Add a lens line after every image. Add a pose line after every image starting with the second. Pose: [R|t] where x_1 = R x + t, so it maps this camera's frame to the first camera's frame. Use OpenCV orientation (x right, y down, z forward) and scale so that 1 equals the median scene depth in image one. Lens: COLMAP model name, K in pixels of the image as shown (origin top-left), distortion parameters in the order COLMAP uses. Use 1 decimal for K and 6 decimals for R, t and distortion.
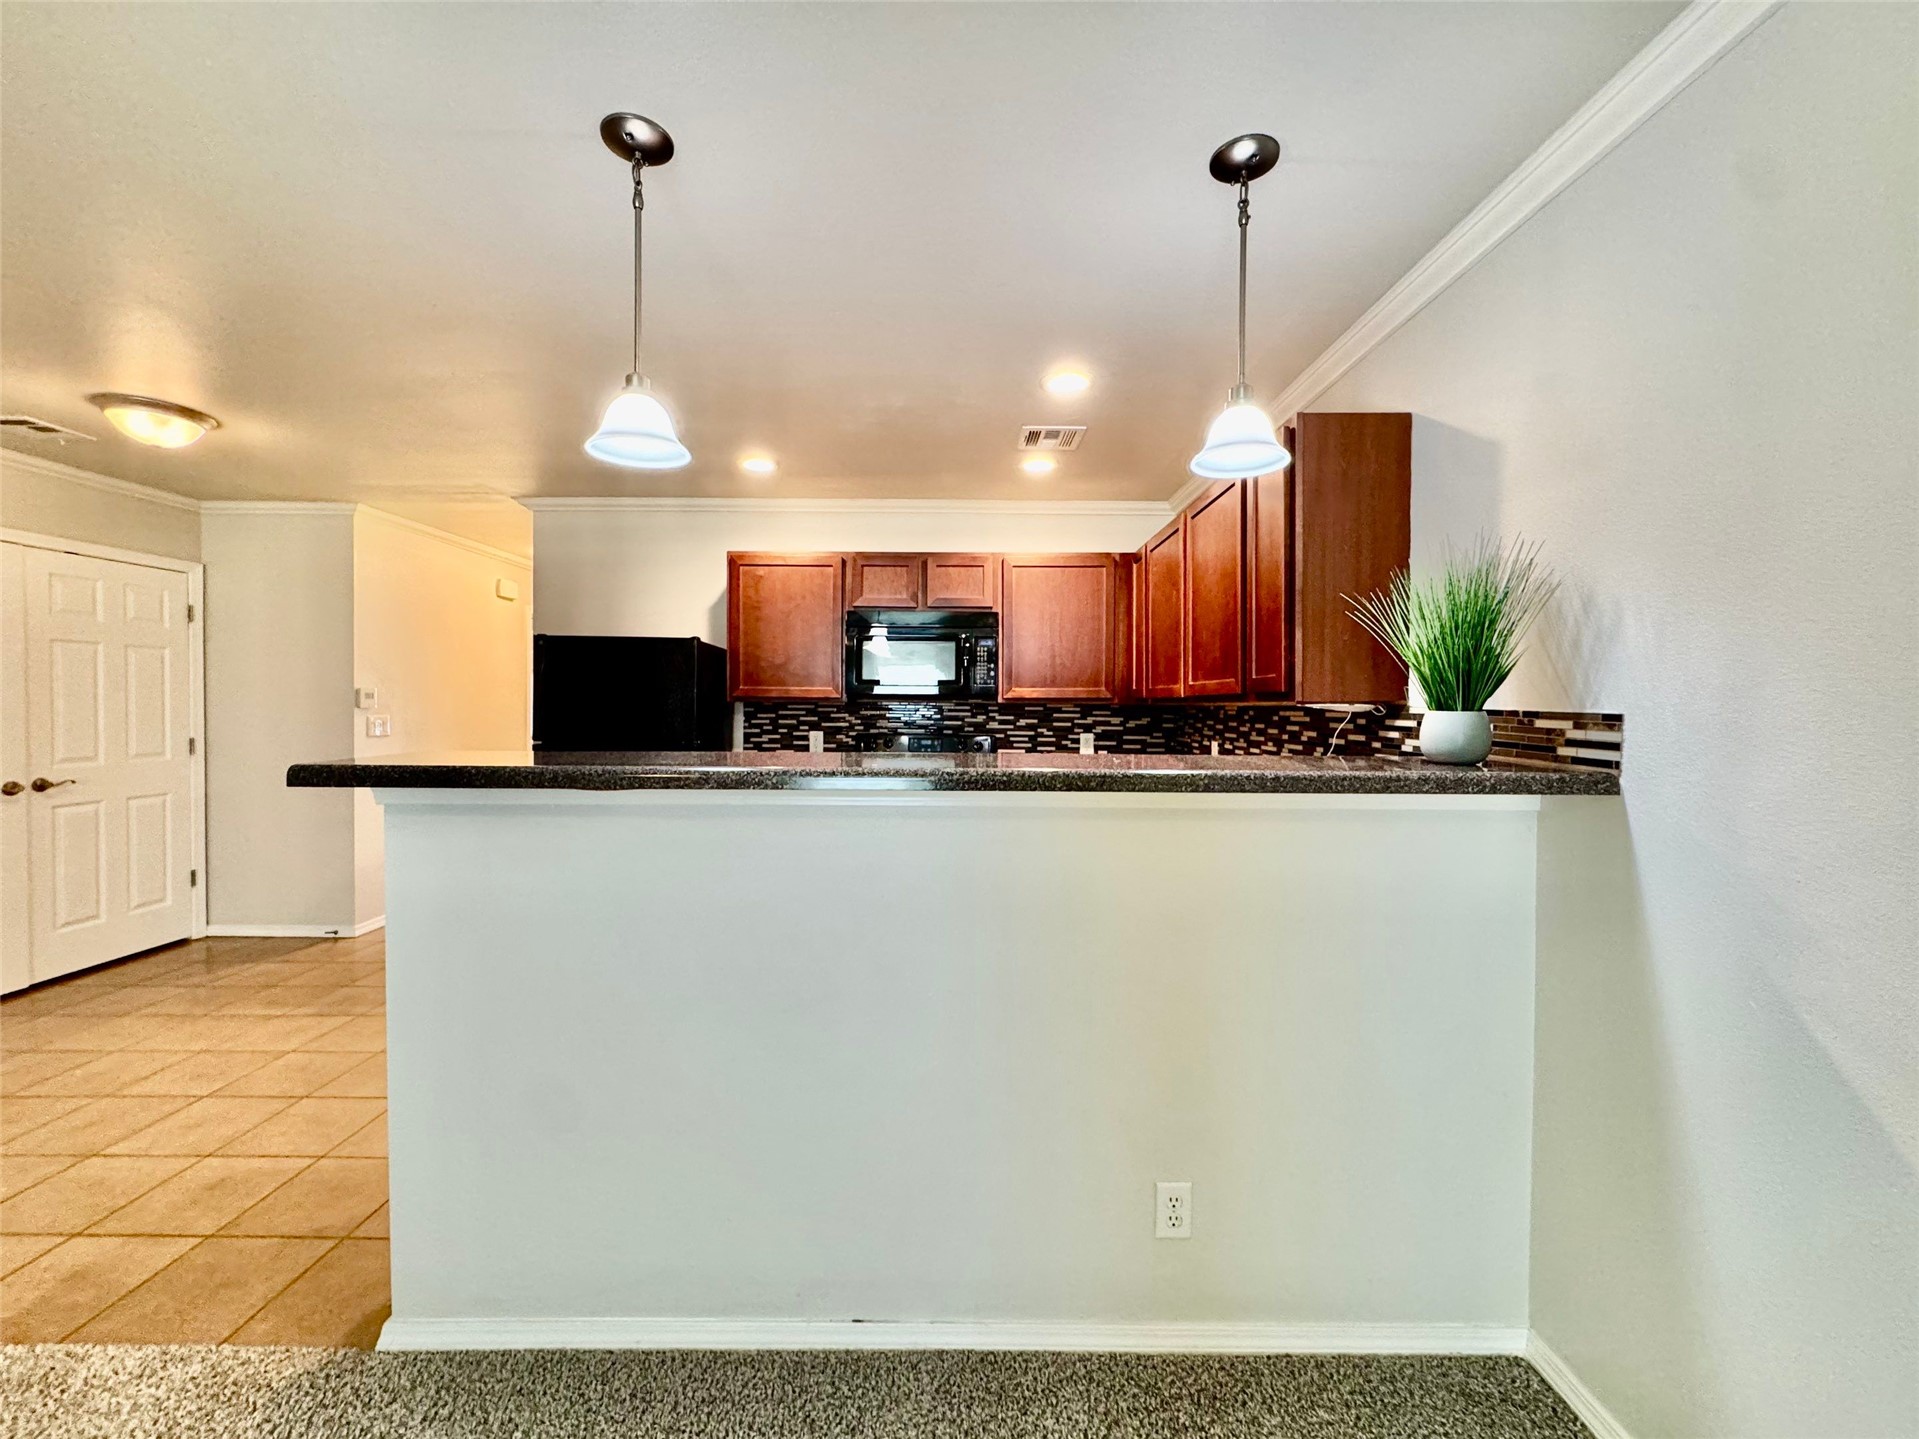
lens RADIAL K [[769.9, 0, 971.0], [0, 769.9, 720.5], [0, 0, 1]] dist [-0.002564, 0.000422]
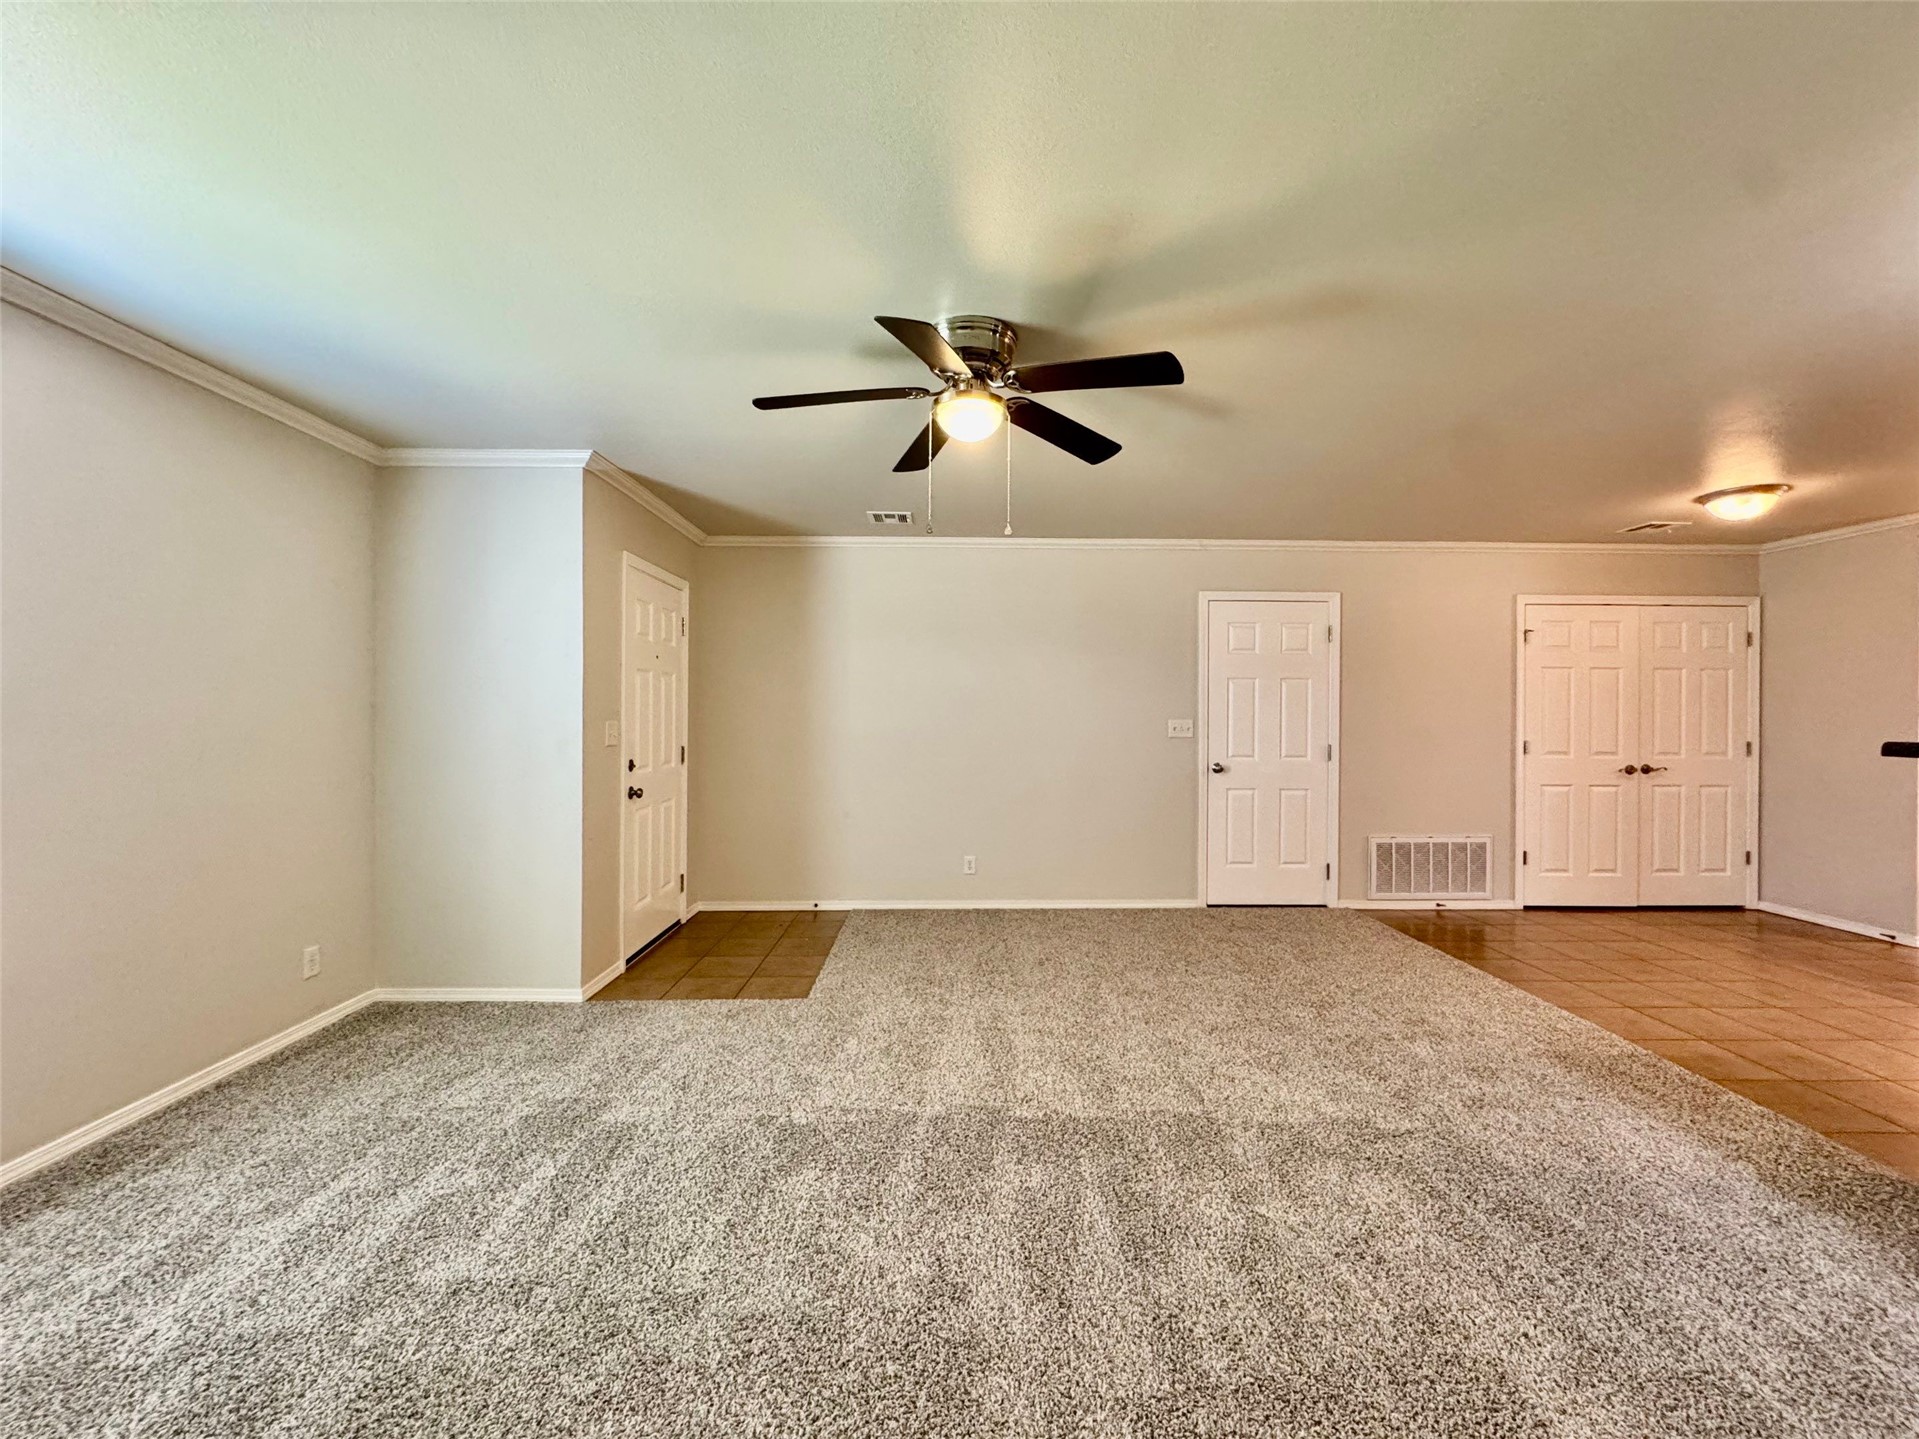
lens RADIAL K [[769.9, 0, 946.3], [0, 769.9, 714.9], [0, 0, 1]] dist [-0.002564, 0.000422]
pose [[0.000614, -0.007196, -0.999974, 0.219012], [-0.023581, 0.999696, -0.007208, 0.021496], [0.999722, 0.023585, 0.000445, -0.297696]]
